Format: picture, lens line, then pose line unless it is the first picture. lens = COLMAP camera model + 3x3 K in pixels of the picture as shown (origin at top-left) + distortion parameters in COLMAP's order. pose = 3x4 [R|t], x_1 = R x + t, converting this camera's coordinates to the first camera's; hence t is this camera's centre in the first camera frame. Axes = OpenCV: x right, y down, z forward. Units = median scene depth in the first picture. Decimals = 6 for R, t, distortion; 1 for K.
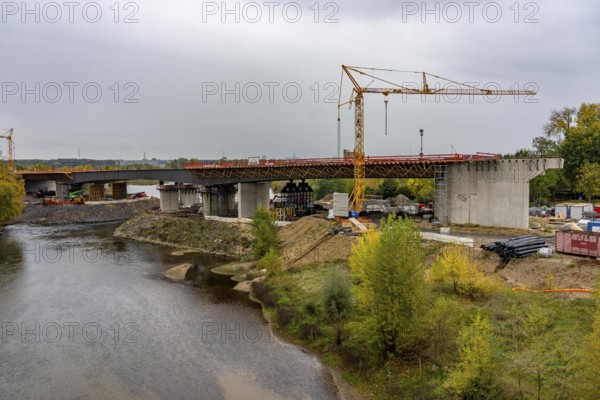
lens RADIAL K [[529.5, 0, 299.9], [0, 529.5, 203.7], [0, 0, 1]] dist [0.017958, -0.004502]
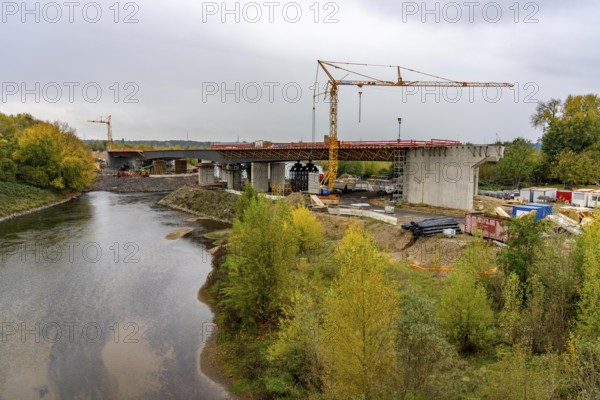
lens RADIAL K [[441.0, 0, 299.6], [0, 441.0, 198.8], [0, 0, 1]] dist [0.001627, 0.002051]
pose [[0.989586, 0.033022, -0.140105, 0.156972], [-0.027081, 0.998660, 0.044101, -0.004856], [0.141374, -0.039848, 0.989154, 0.042000]]
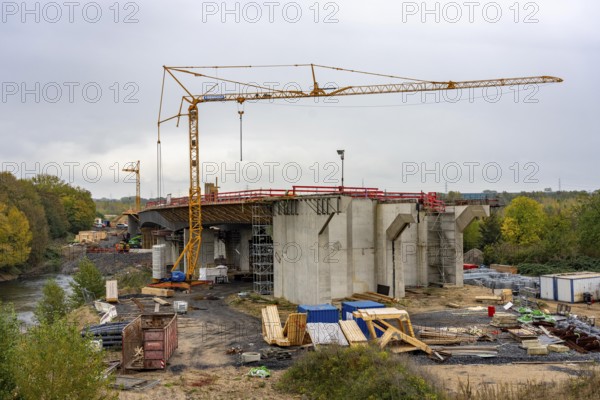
lens RADIAL K [[744.1, 0, 300.7], [0, 744.1, 197.9], [0, 0, 1]] dist [0.048098, 0.000000]
pose [[0.890356, -0.006814, -0.455214, 0.601105], [-0.028237, 0.997136, -0.070156, -0.016214], [0.454389, 0.075317, 0.887614, 0.174336]]
